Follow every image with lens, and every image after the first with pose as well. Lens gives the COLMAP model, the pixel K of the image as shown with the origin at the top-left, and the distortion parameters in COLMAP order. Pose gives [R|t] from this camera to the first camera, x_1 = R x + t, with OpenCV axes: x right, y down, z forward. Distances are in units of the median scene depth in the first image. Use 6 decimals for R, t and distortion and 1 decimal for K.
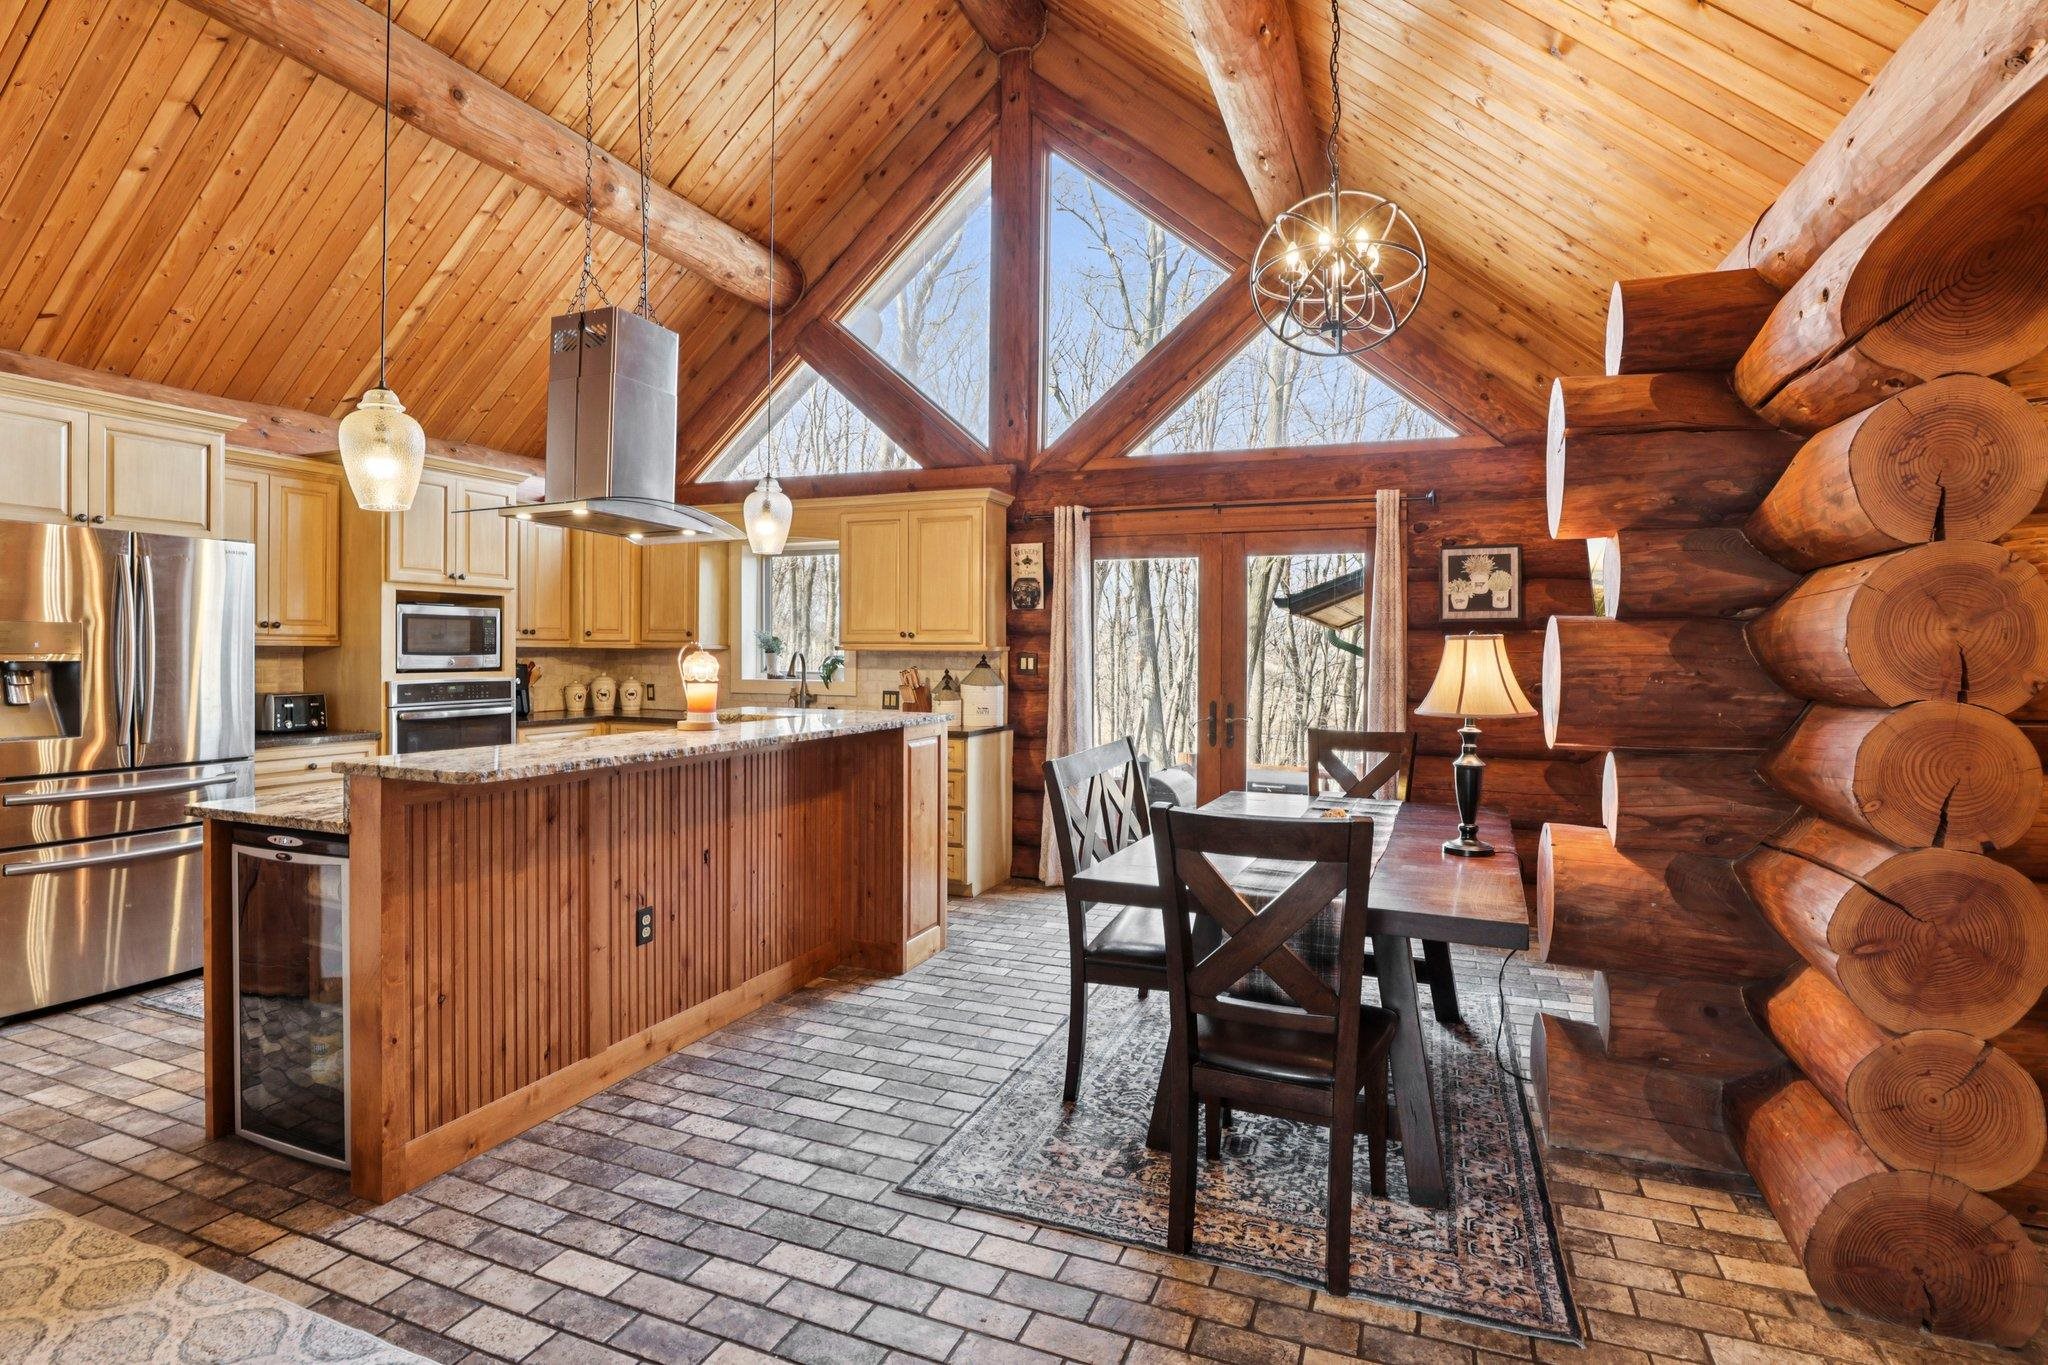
lens RADIAL K [[999.5, 0, 1024.4], [0, 999.5, 655.6], [0, 0, 1]] dist [-0.041614, 0.013652]
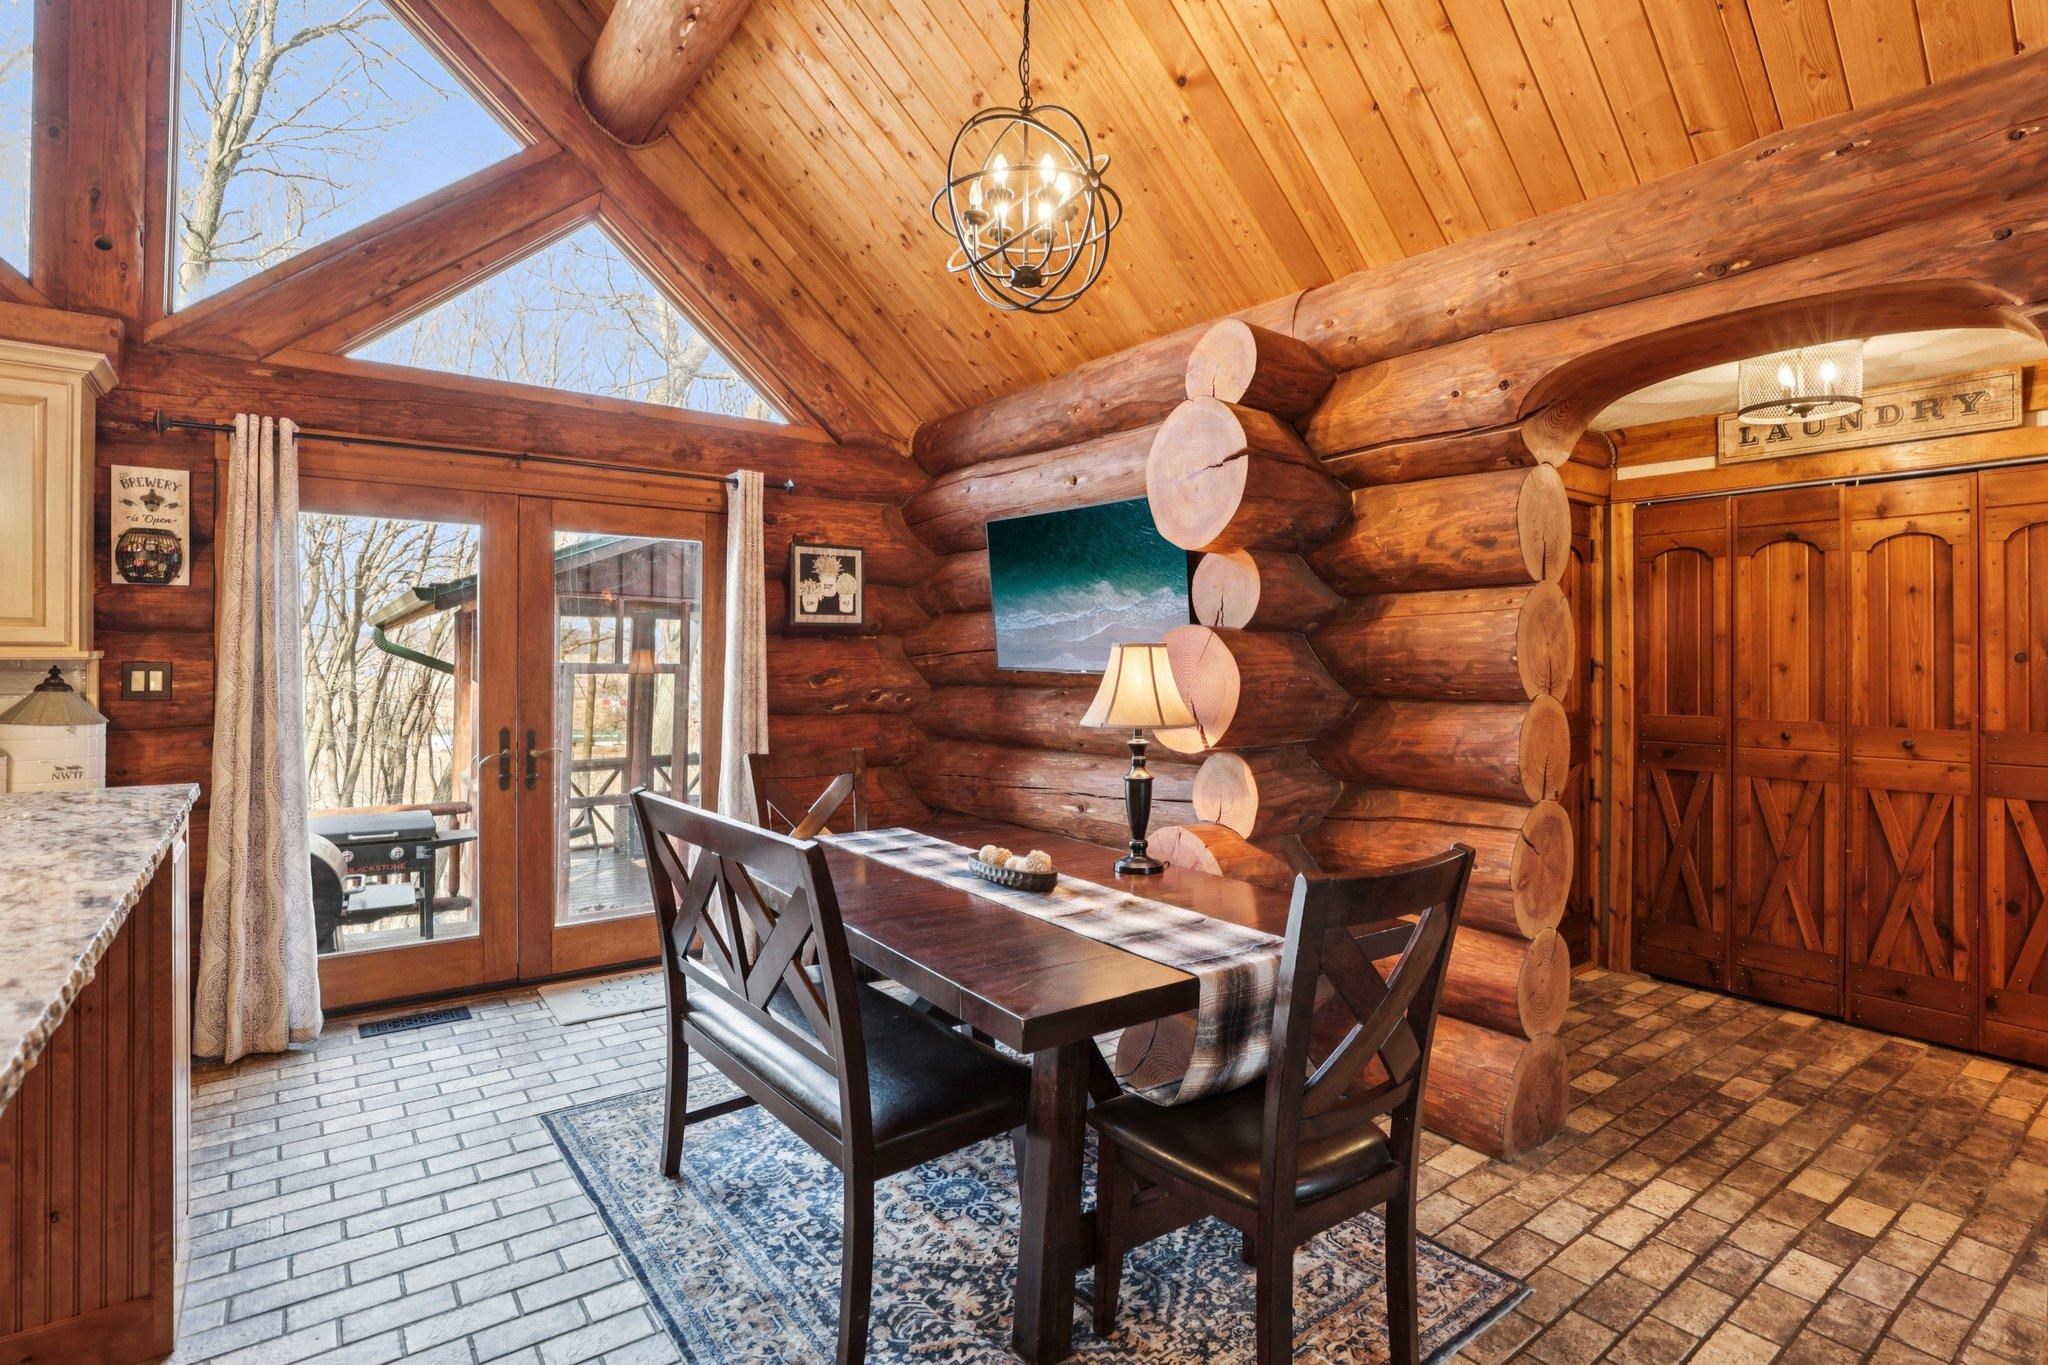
lens RADIAL K [[999.5, 0, 1025.3], [0, 999.5, 657.9], [0, 0, 1]] dist [-0.041614, 0.013652]
pose [[0.516411, -0.002629, 0.856337, -0.258820], [0.004867, 0.999988, 0.000135, -0.003480], [-0.856327, 0.004098, 0.516418, 0.356685]]
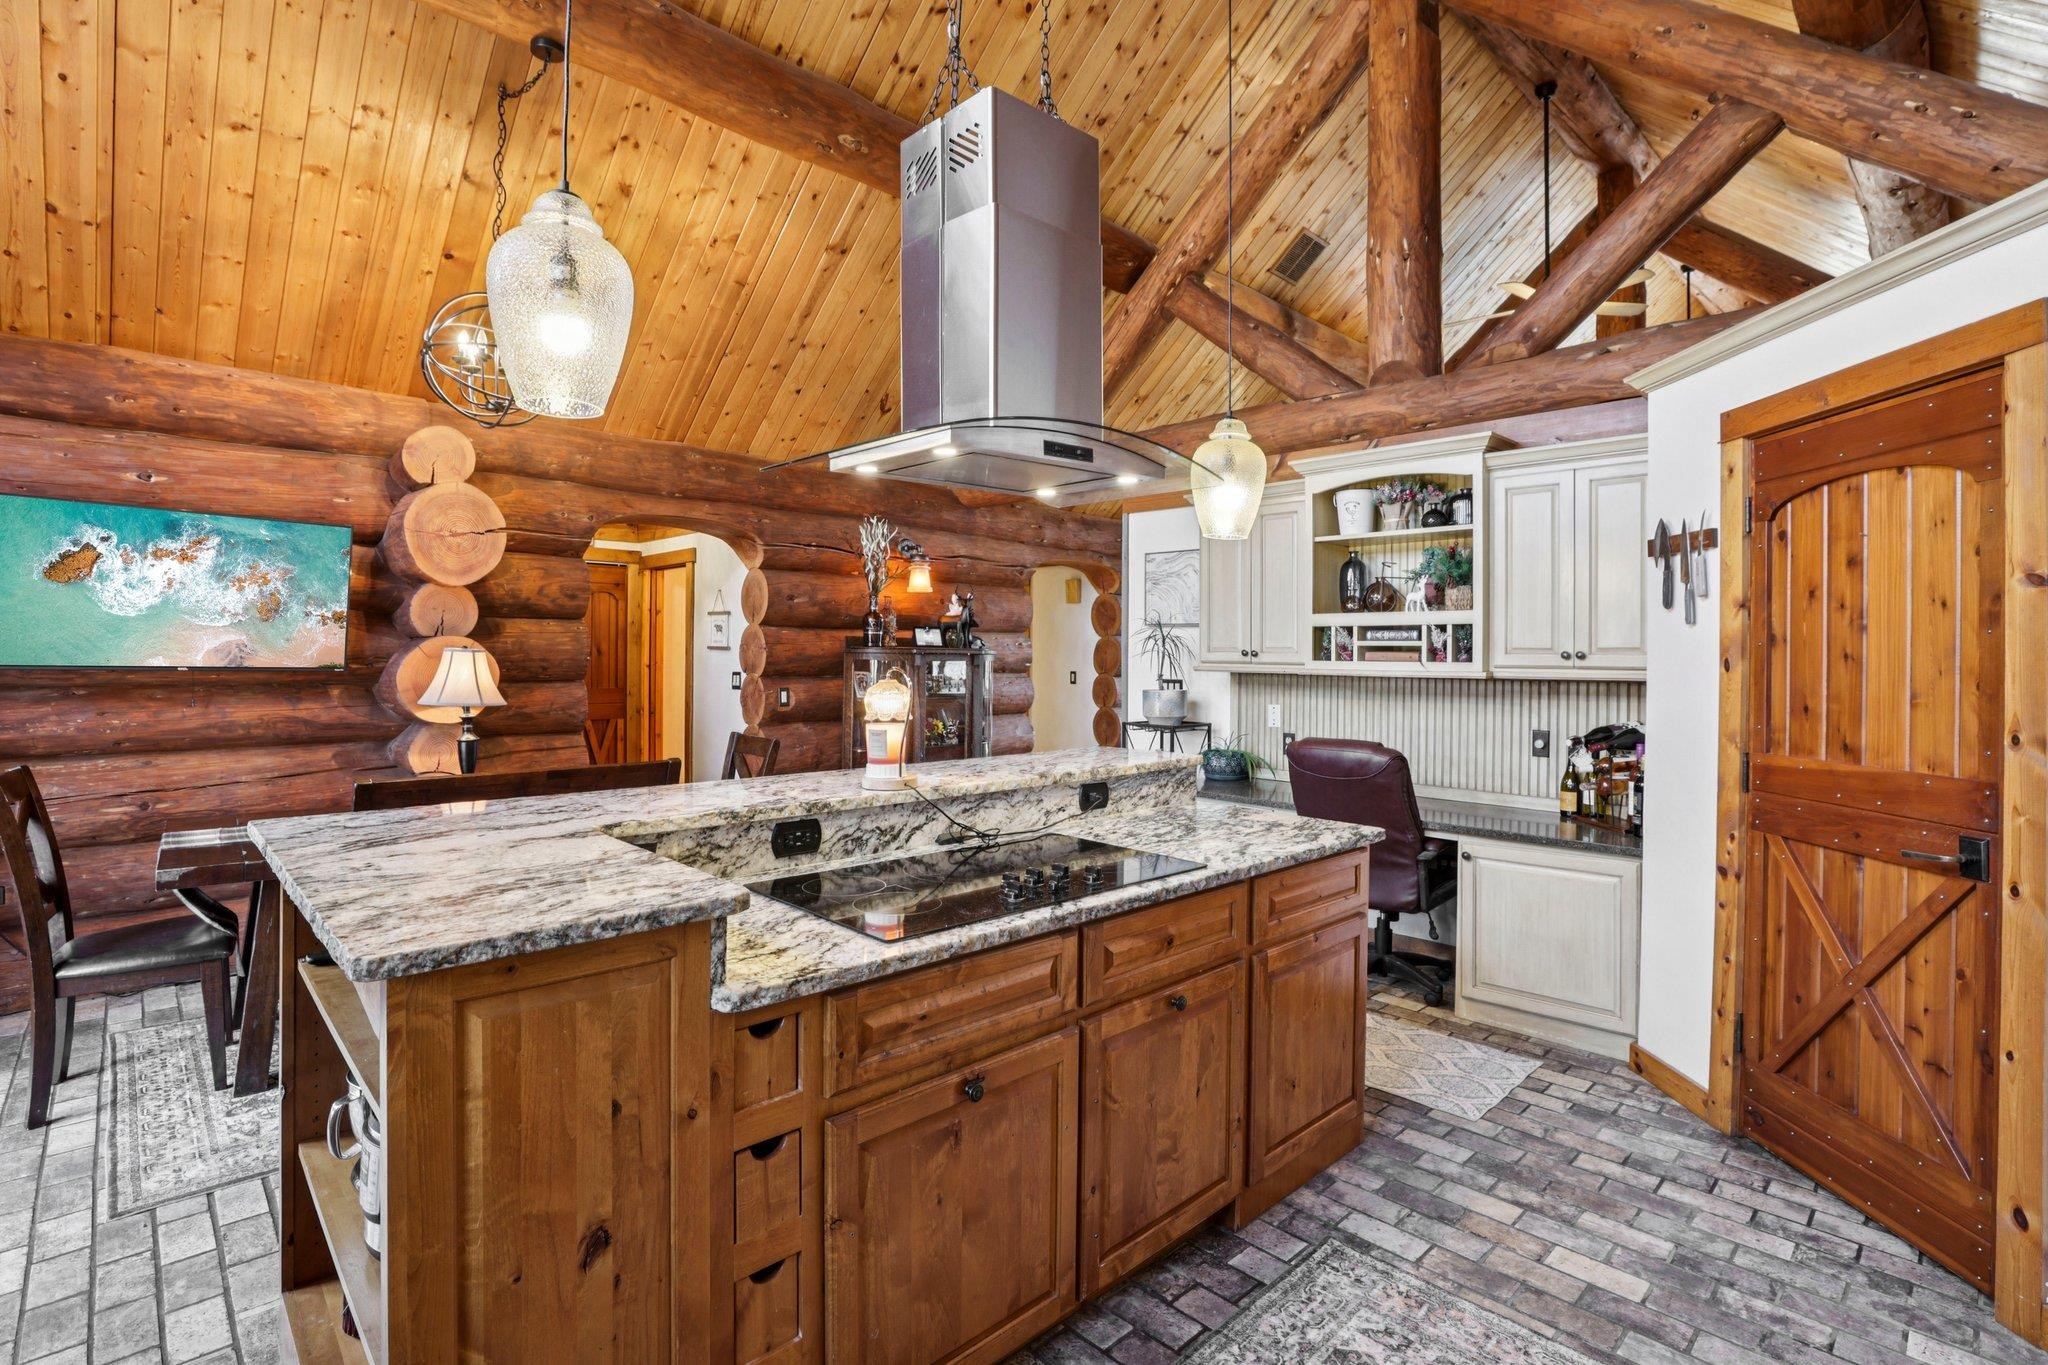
lens RADIAL K [[953.2, 0, 1027.8], [0, 953.2, 672.3], [0, 0, 1]] dist [-0.042383, 0.011789]
pose [[-0.912189, -0.024825, 0.409016, -0.504781], [-0.015464, 0.999538, 0.026180, -0.020521], [-0.409477, 0.017556, -0.912151, 1.145160]]
